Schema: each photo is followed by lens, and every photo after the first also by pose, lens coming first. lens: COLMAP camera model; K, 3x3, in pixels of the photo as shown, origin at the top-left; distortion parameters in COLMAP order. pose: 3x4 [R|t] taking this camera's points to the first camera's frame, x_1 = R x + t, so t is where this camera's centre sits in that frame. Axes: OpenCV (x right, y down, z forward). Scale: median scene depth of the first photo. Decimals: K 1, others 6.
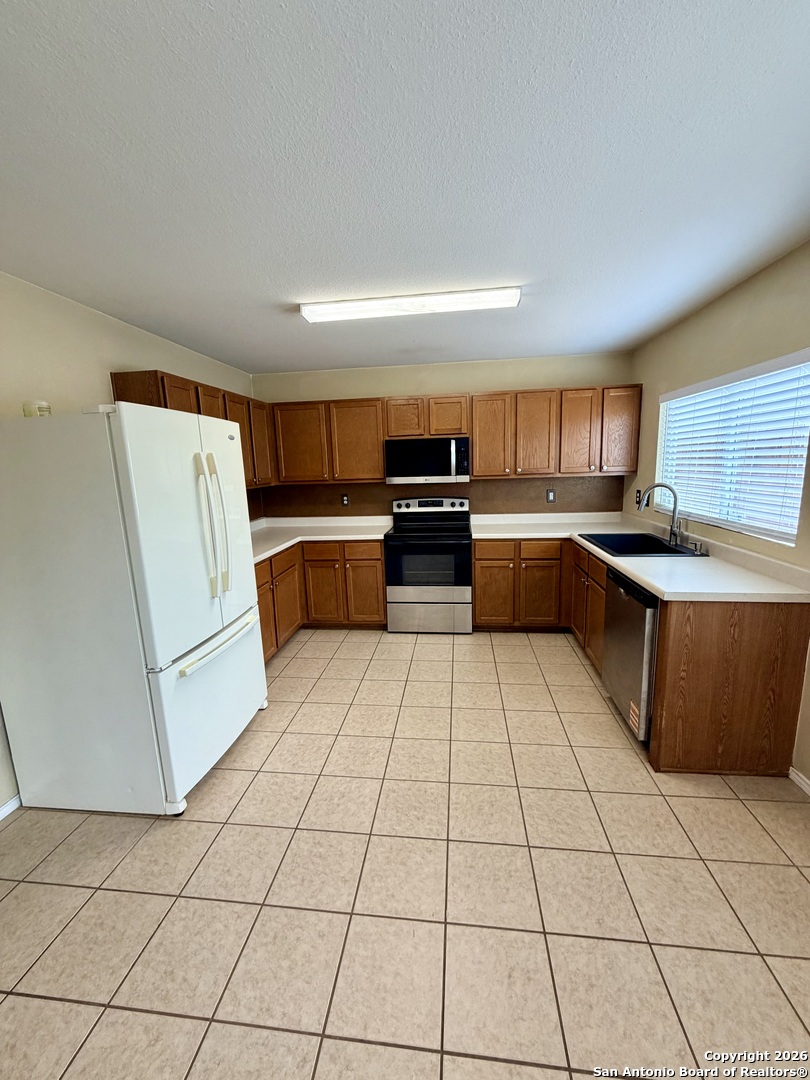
lens RADIAL K [[431.0, 0, 405.7], [0, 431.0, 536.7], [0, 0, 1]] dist [-0.001987, 0.000976]
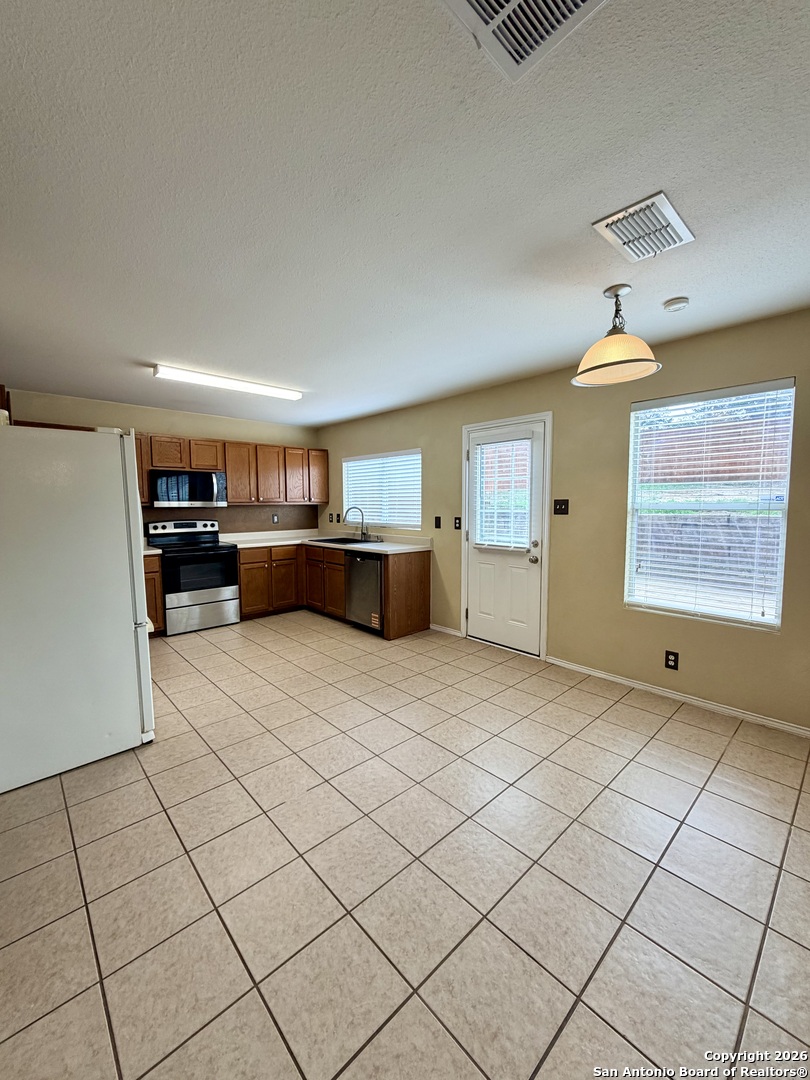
lens RADIAL K [[431.0, 0, 401.9], [0, 431.0, 537.2], [0, 0, 1]] dist [-0.001987, 0.000976]
pose [[0.653665, -0.030426, 0.756172, -0.505566], [0.109182, 0.992530, -0.054446, 0.096121], [-0.748867, 0.118150, 0.652103, -0.243872]]
